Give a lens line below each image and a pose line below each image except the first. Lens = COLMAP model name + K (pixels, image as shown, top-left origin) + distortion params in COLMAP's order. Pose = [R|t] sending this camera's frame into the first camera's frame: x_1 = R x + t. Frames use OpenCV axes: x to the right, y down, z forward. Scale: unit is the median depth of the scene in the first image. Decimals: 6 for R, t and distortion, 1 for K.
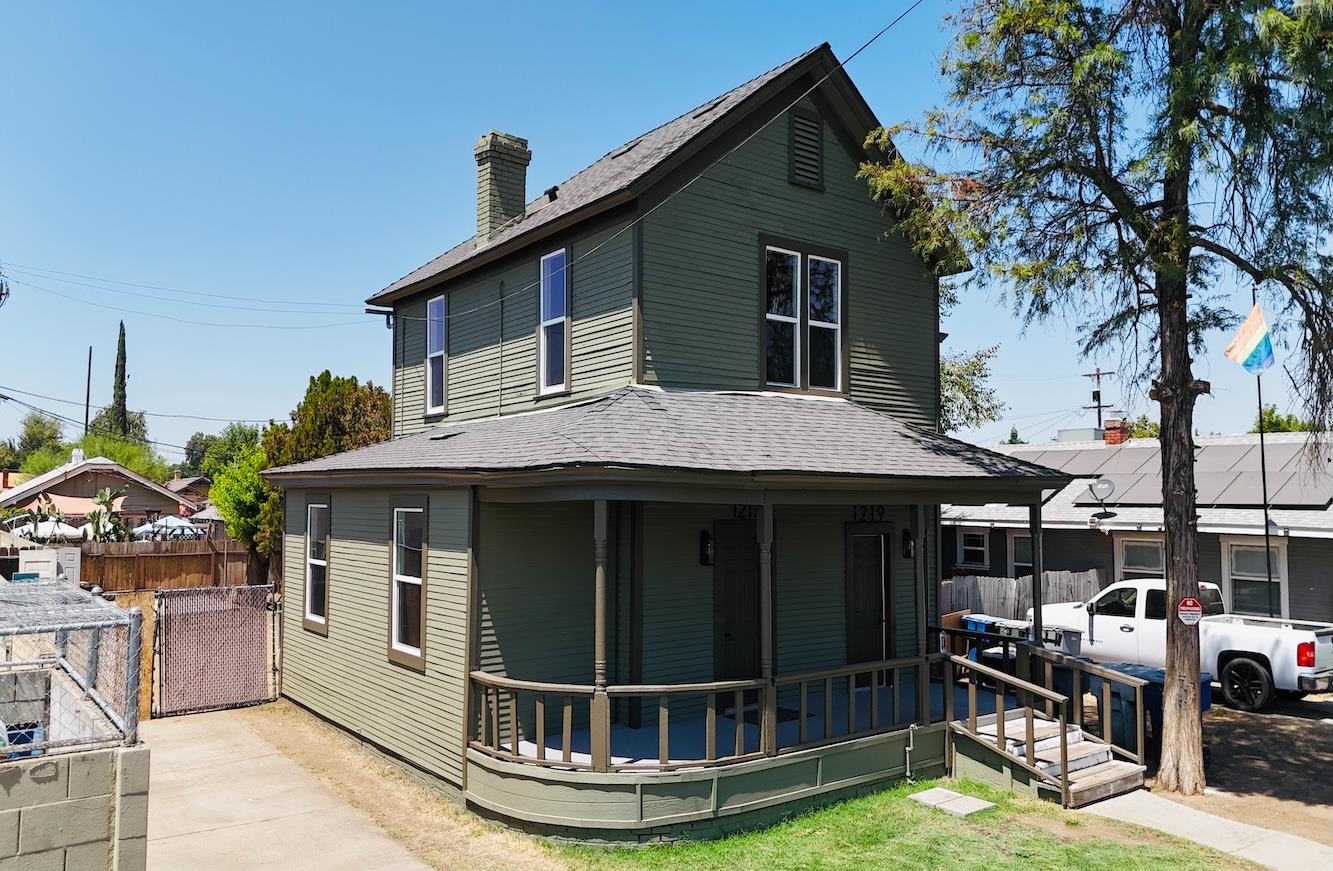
lens RADIAL K [[1038.1, 0, 667.3], [0, 1038.1, 486.5], [0, 0, 1]] dist [0.027674, -0.004512]
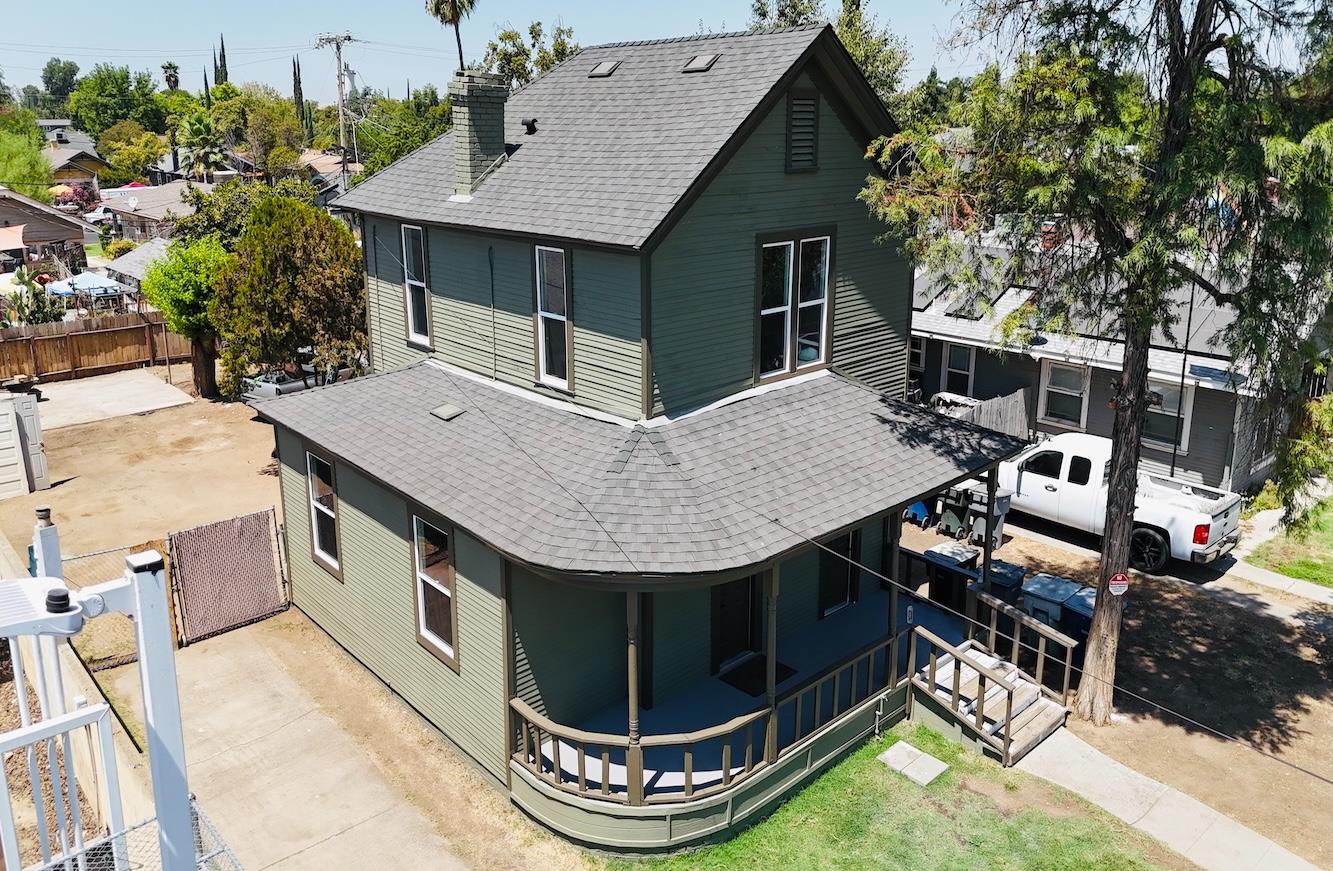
lens RADIAL K [[1040.3, 0, 666.9], [0, 1040.3, 389.1], [0, 0, 1]] dist [0.031849, 0.004011]
pose [[0.995563, -0.025254, 0.090642, -0.098648], [-0.002741, 0.955117, 0.296216, -0.419869], [-0.094055, -0.295150, 0.950810, 0.002336]]
